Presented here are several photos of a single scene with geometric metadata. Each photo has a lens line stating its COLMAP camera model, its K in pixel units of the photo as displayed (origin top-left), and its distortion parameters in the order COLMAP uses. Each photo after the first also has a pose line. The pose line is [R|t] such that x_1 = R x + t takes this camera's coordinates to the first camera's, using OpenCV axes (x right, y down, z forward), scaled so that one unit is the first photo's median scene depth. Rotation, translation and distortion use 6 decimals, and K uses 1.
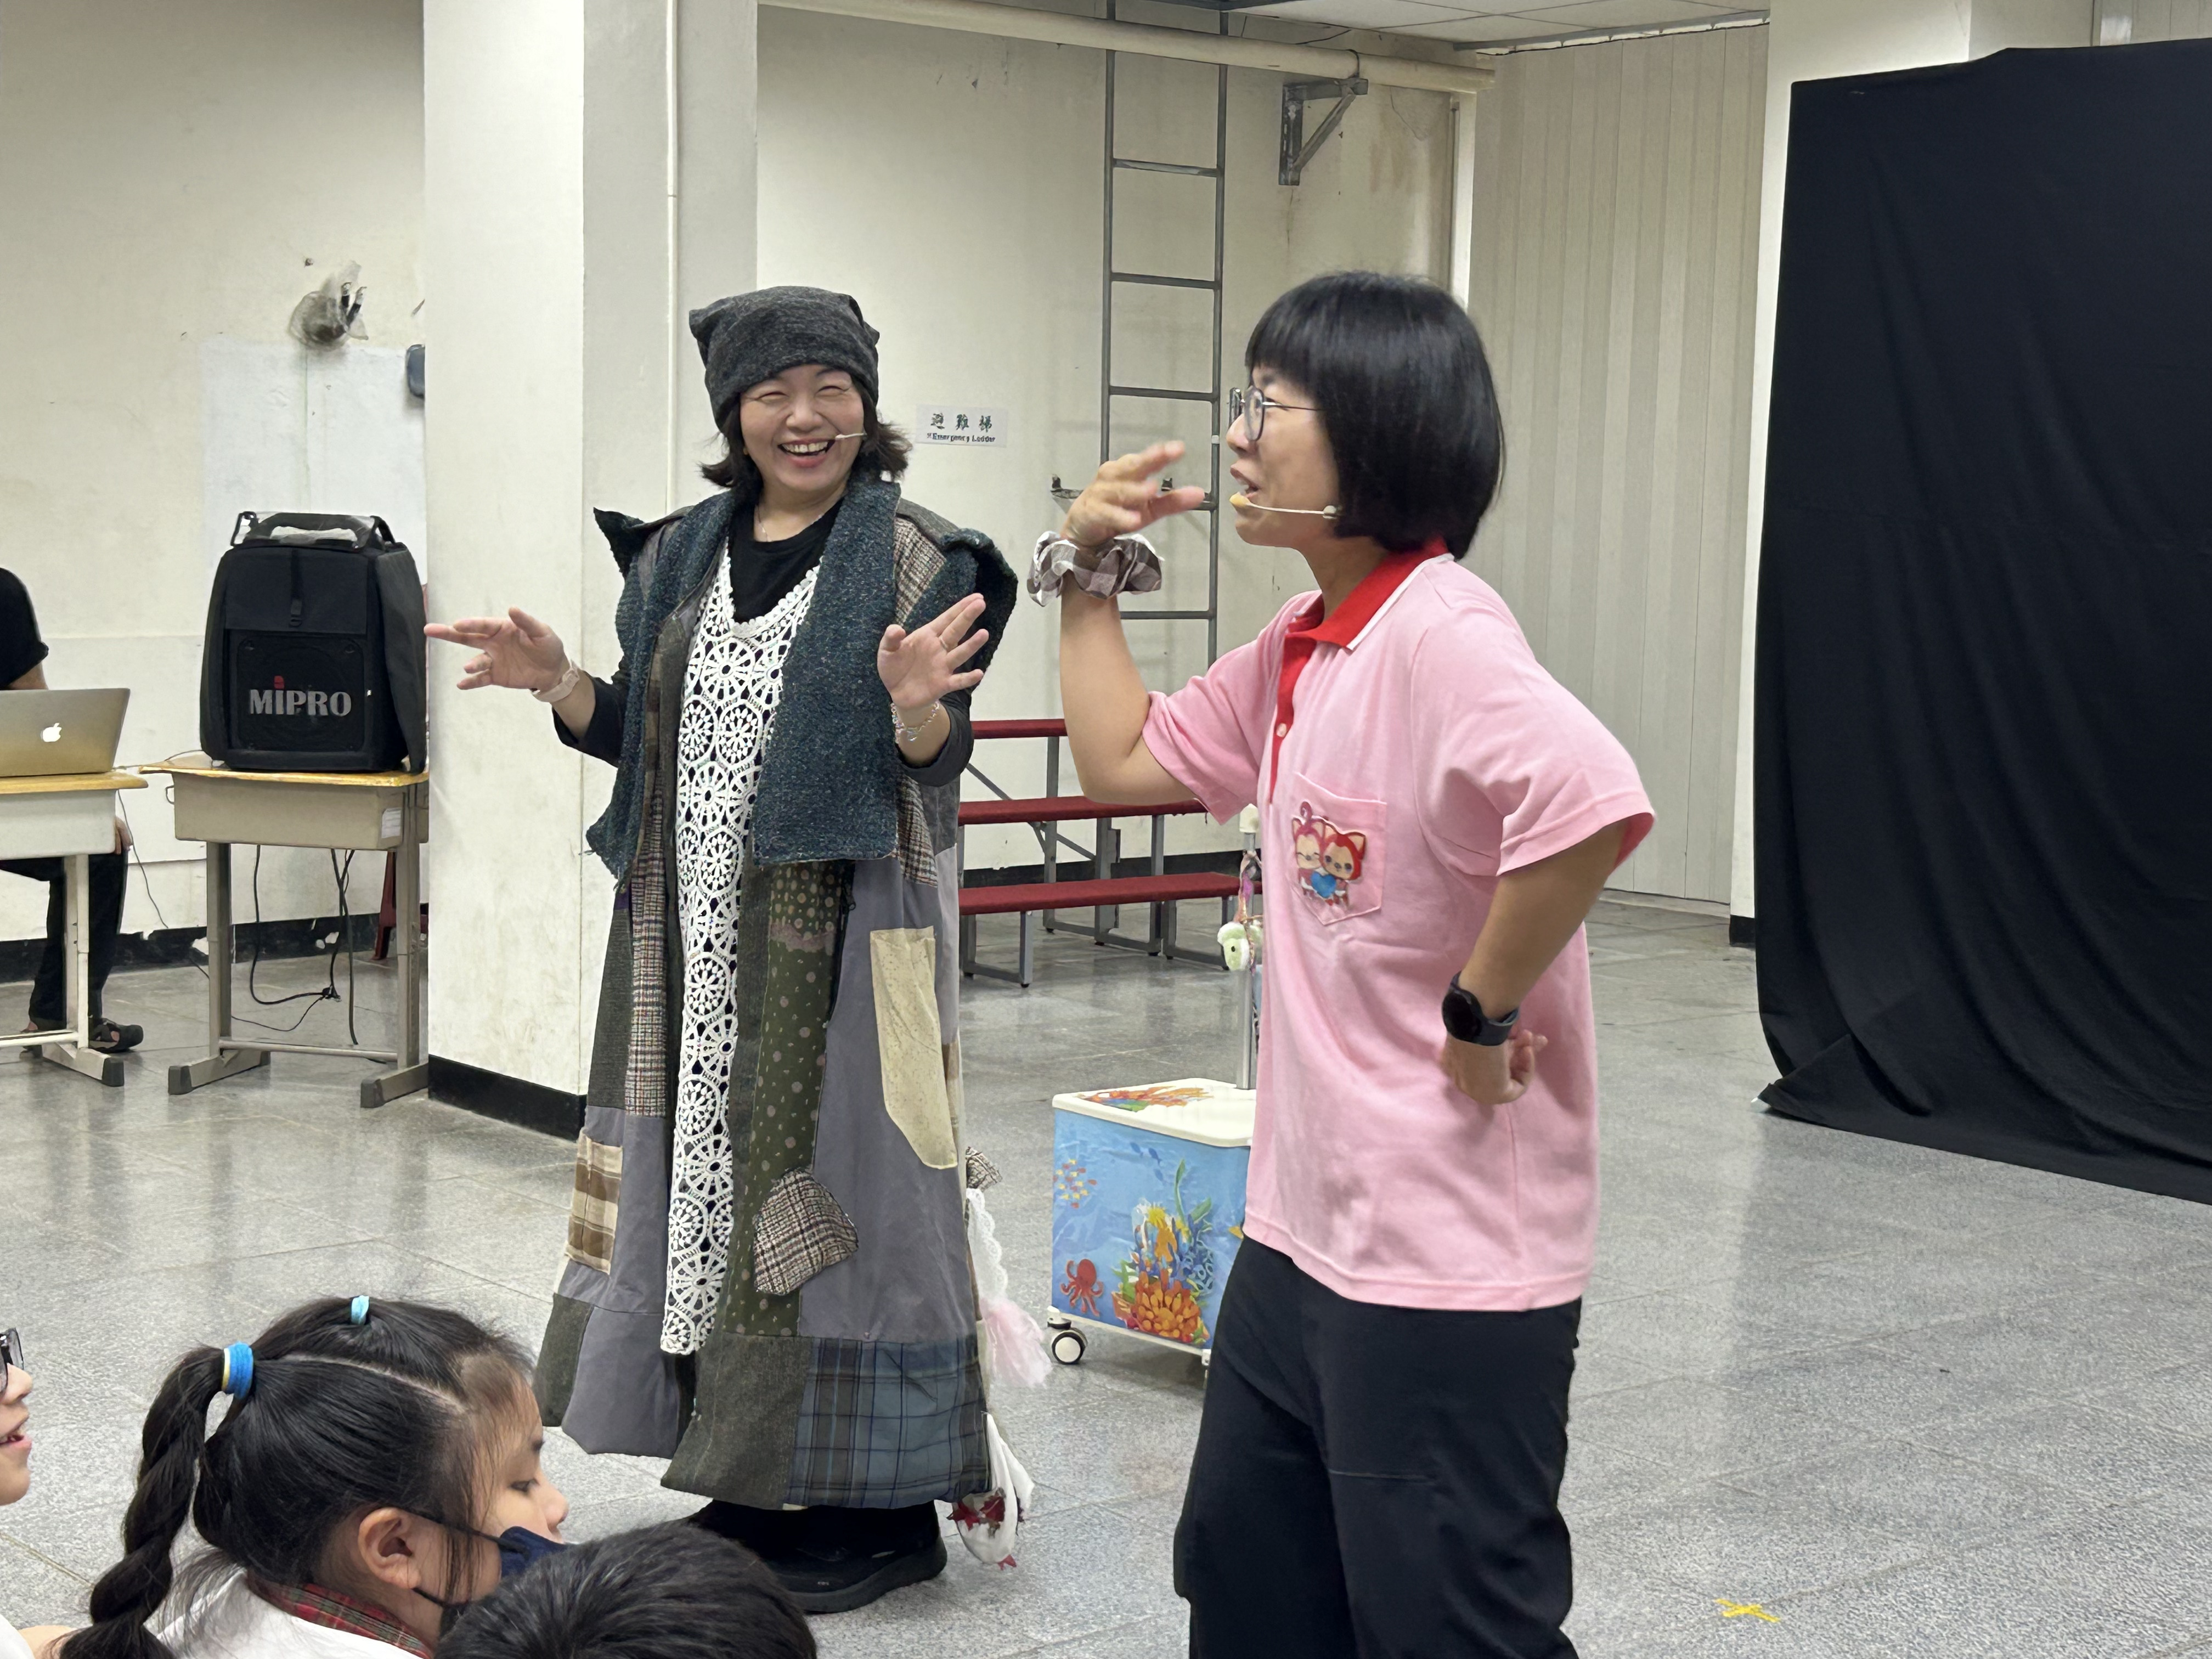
lens RADIAL K [[3543.7, 0, 1092.6], [0, 3543.7, 869.4], [0, 0, 1]] dist [0.198966, -0.916411]
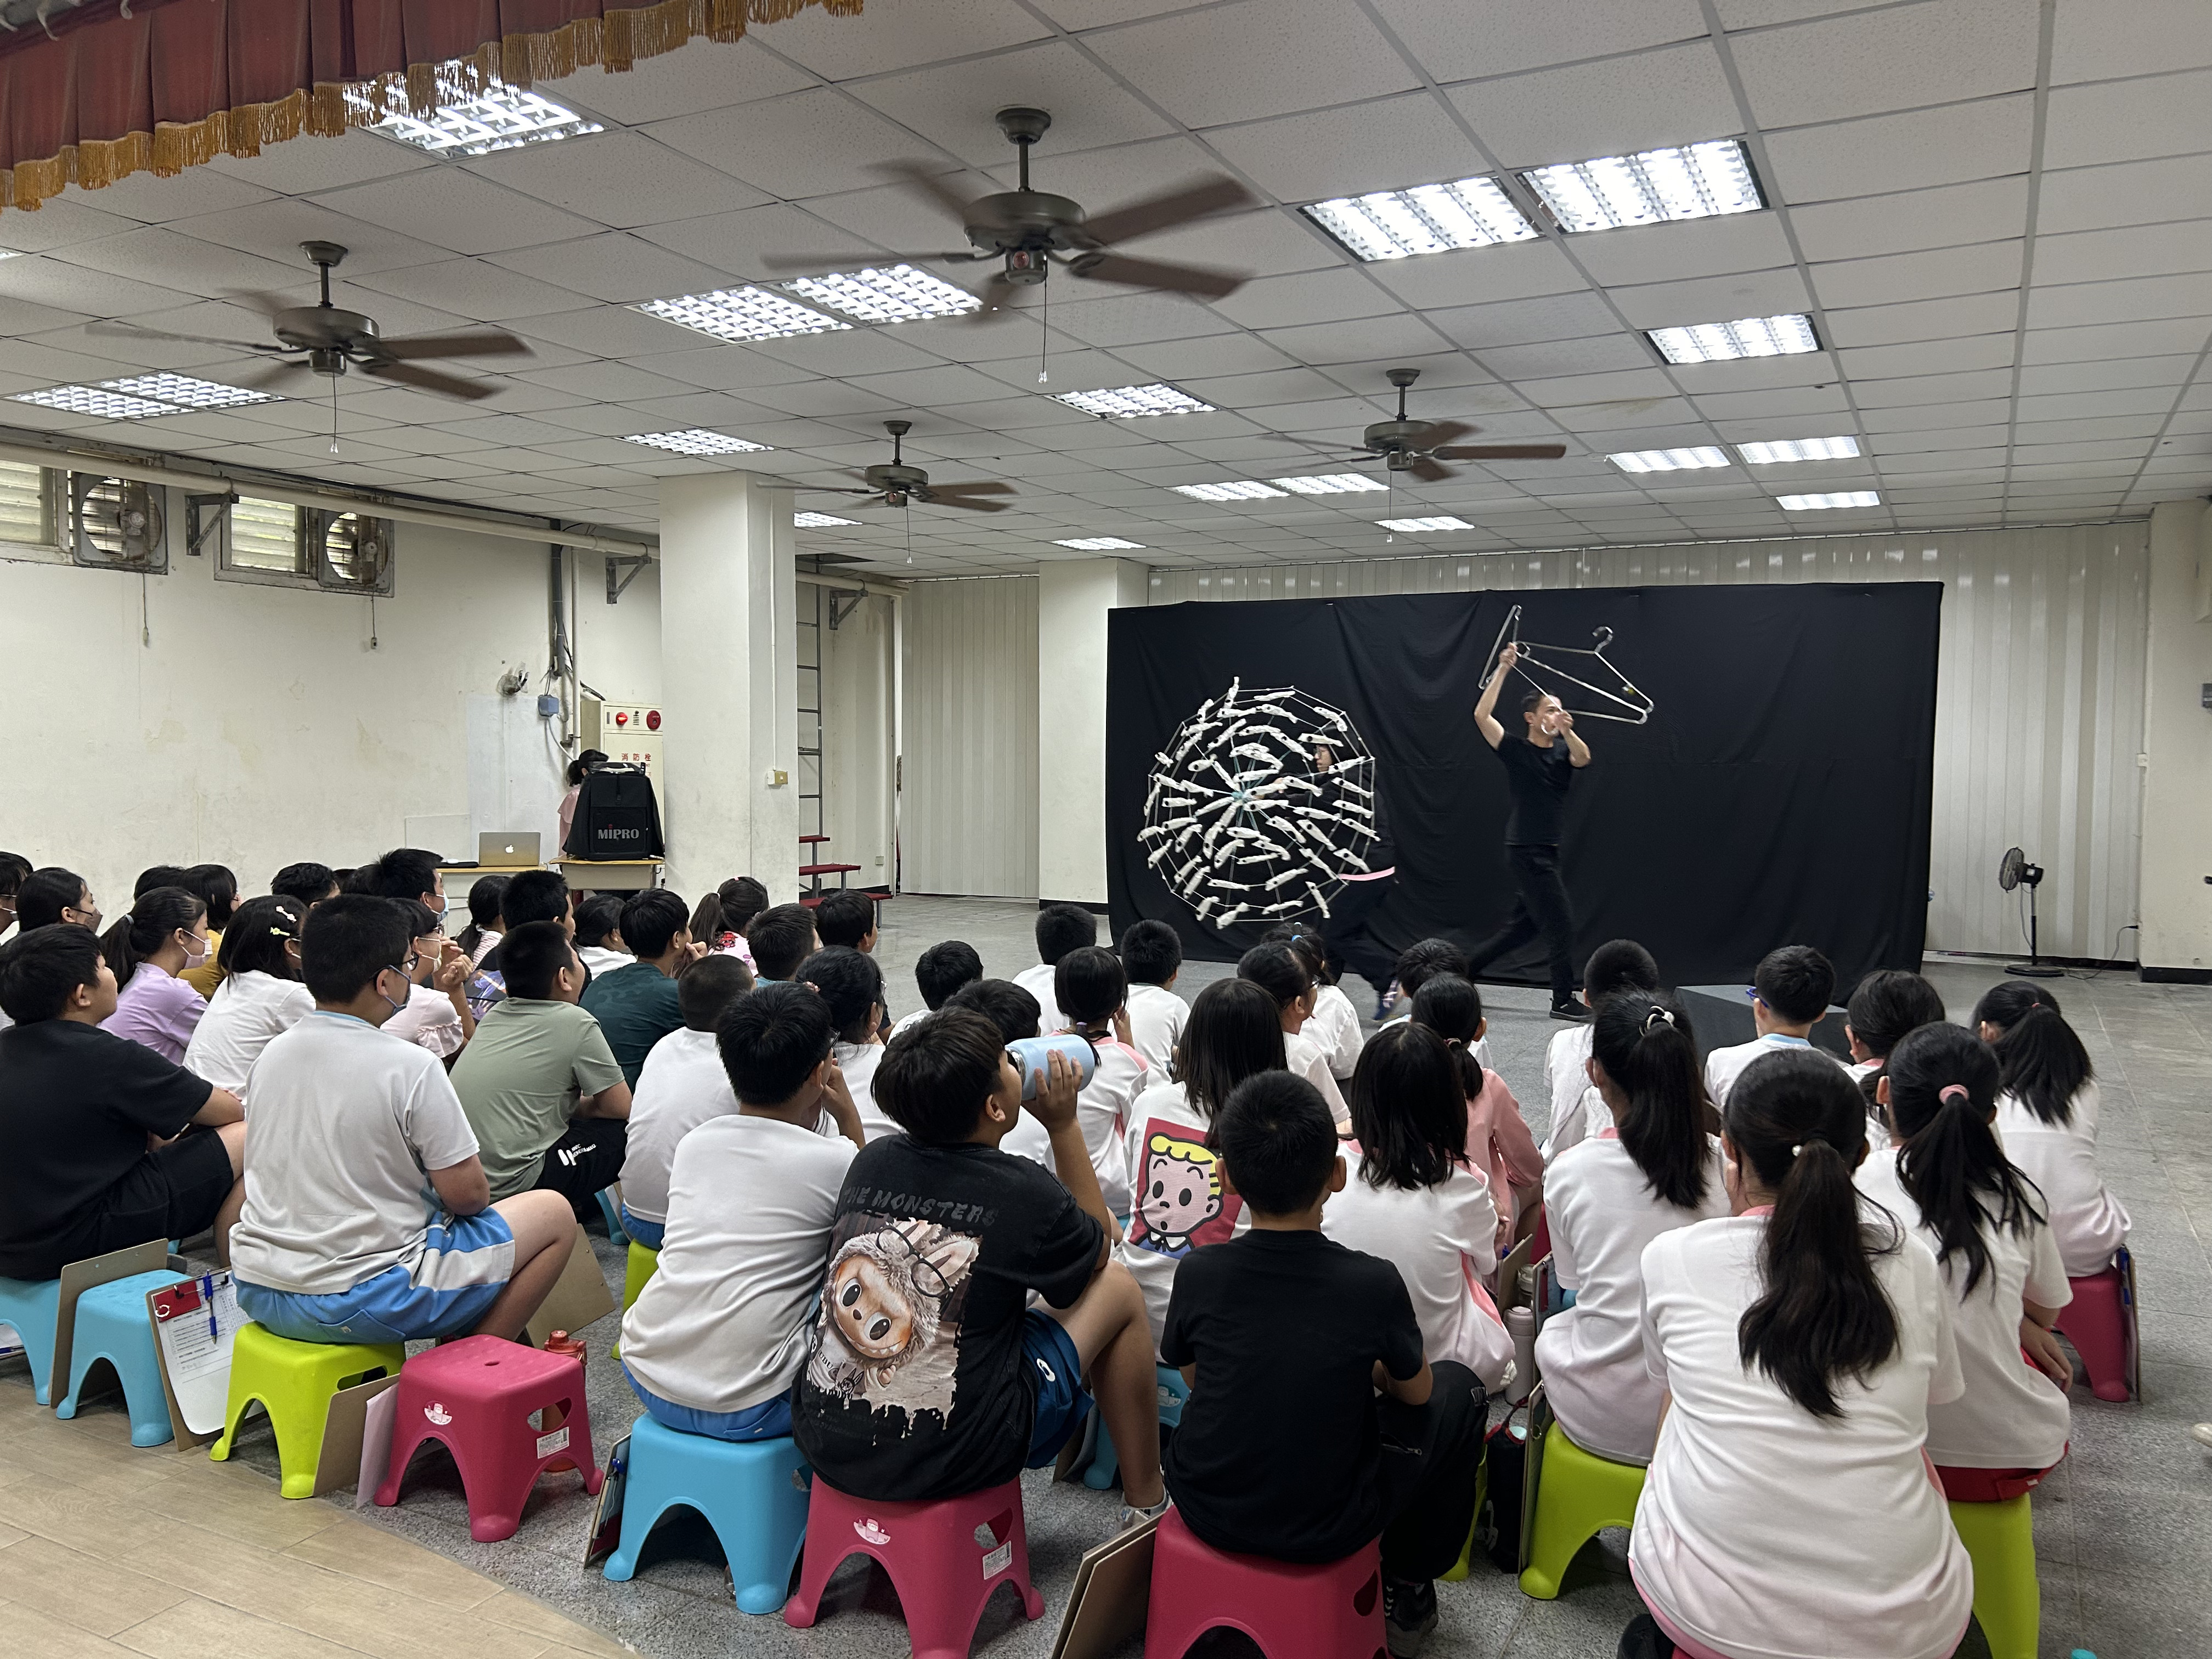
lens RADIAL K [[1657.4, 0, 1111.2], [0, 1657.4, 843.2], [0, 0, 1]] dist [0.052957, -0.064294]
pose [[0.919377, -0.038596, 0.391479, -0.347693], [0.056620, 0.997796, -0.034598, 0.021827], [-0.389281, 0.053974, 0.919536, -0.254759]]
